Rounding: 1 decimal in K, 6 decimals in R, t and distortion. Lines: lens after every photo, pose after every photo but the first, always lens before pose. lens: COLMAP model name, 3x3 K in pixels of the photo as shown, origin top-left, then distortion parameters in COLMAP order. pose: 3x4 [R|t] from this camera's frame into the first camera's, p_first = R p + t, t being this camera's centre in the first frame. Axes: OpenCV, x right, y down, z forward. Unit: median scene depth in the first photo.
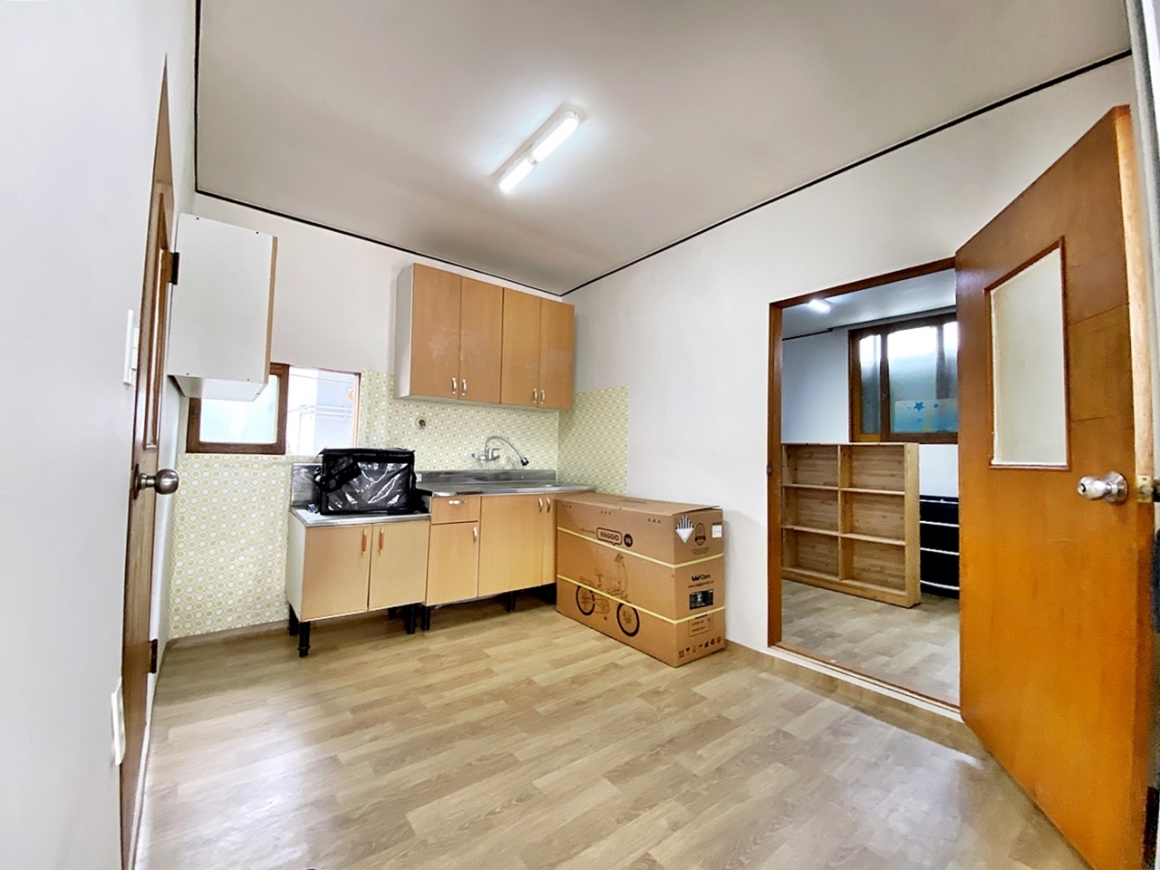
lens RADIAL K [[470.0, 0, 580.3], [0, 470.0, 429.5], [0, 0, 1]] dist [-0.002600, -0.007887]
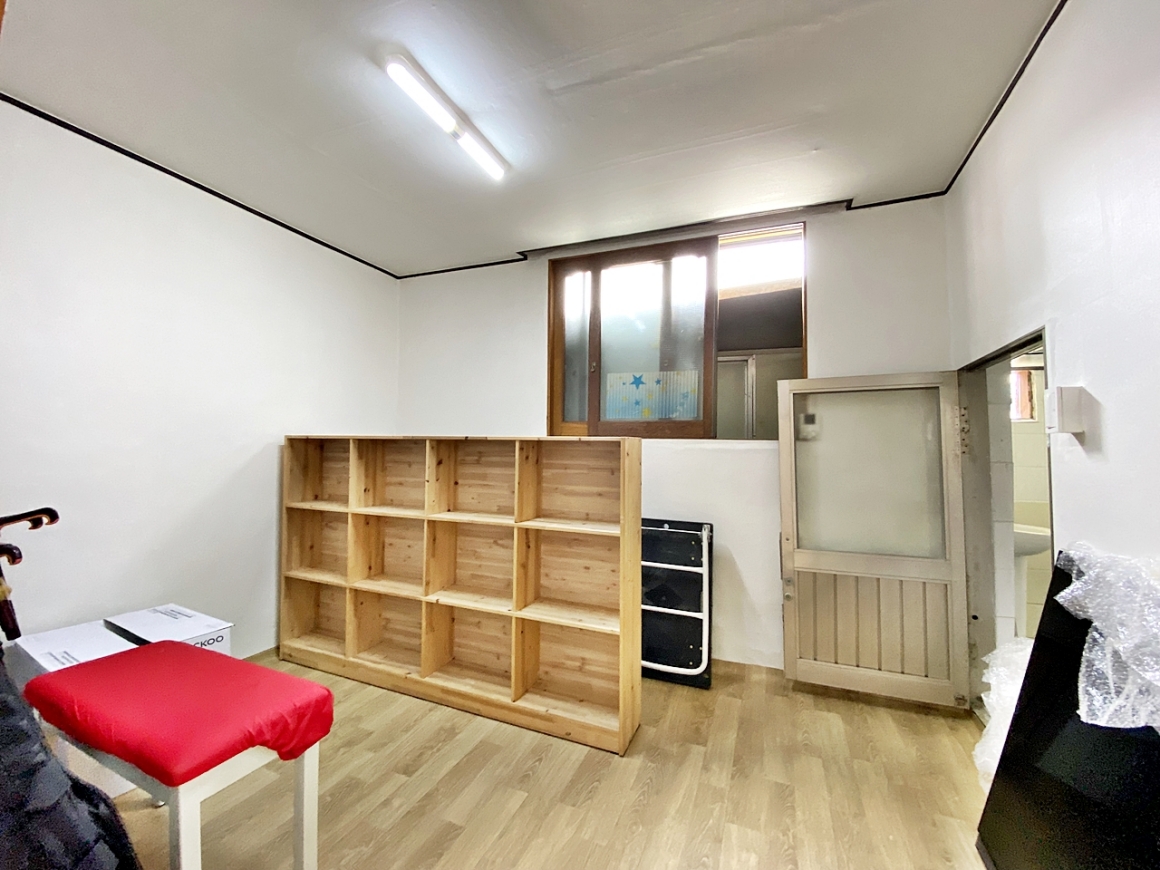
lens RADIAL K [[470.0, 0, 578.4], [0, 470.0, 432.7], [0, 0, 1]] dist [-0.002600, -0.007887]
pose [[0.863572, 0.006306, 0.504186, 0.325132], [-0.017426, 0.999698, 0.017345, 0.013480], [-0.503924, -0.023765, 0.863421, 0.480976]]
